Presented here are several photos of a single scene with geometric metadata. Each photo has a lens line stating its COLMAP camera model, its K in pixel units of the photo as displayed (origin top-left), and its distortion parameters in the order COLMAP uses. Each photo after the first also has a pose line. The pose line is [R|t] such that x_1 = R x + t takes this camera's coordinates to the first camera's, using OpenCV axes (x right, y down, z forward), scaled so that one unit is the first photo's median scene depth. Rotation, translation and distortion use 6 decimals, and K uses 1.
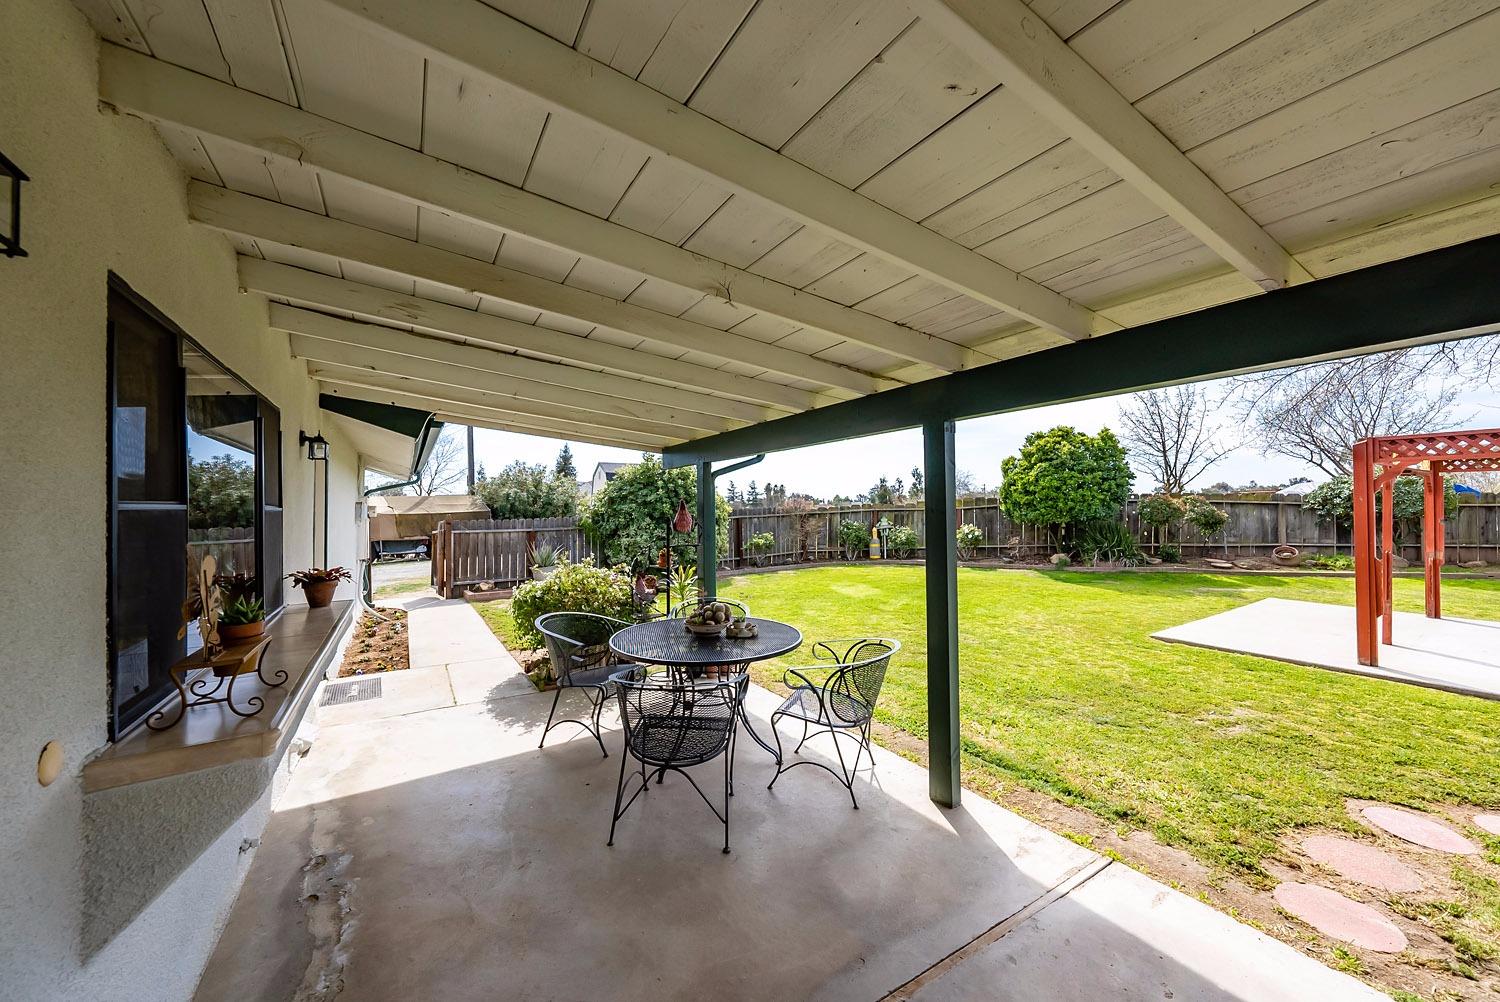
lens RADIAL K [[547.6, 0, 752.4], [0, 547.6, 496.8], [0, 0, 1]] dist [-0.000096, 0.000385]
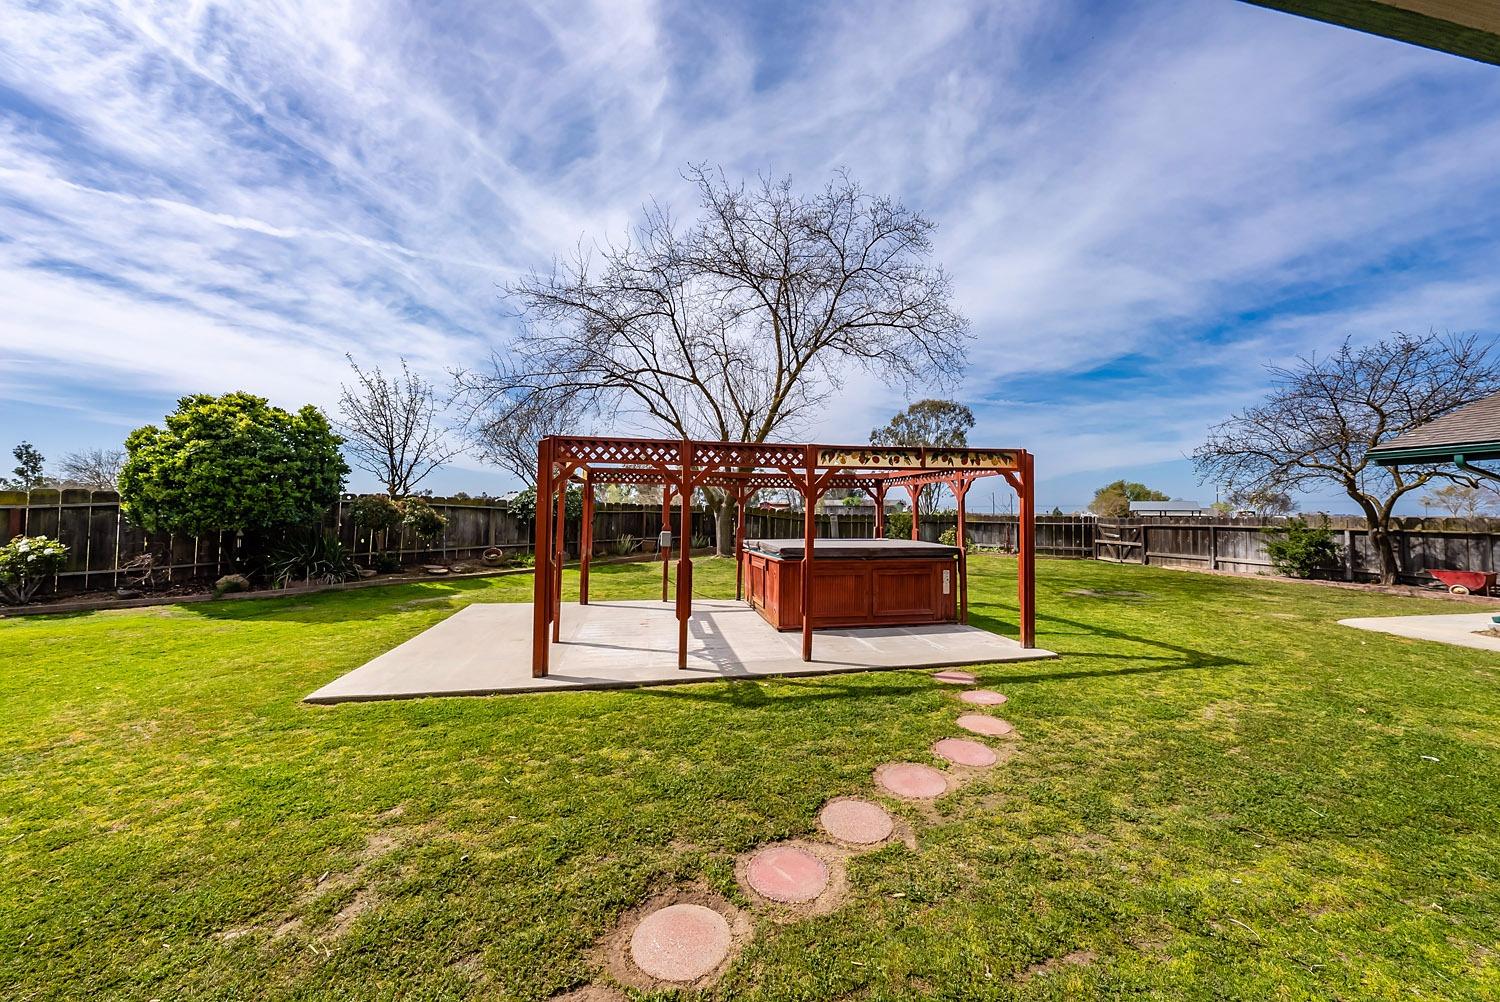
lens RADIAL K [[528.8, 0, 749.7], [0, 528.8, 498.7], [0, 0, 1]] dist [-0.000729, 0.000086]
pose [[0.359574, 0.035851, 0.932428, 0.180453], [-0.027801, 0.999230, -0.027698, 0.008207], [-0.932702, -0.015963, 0.360293, 0.156391]]
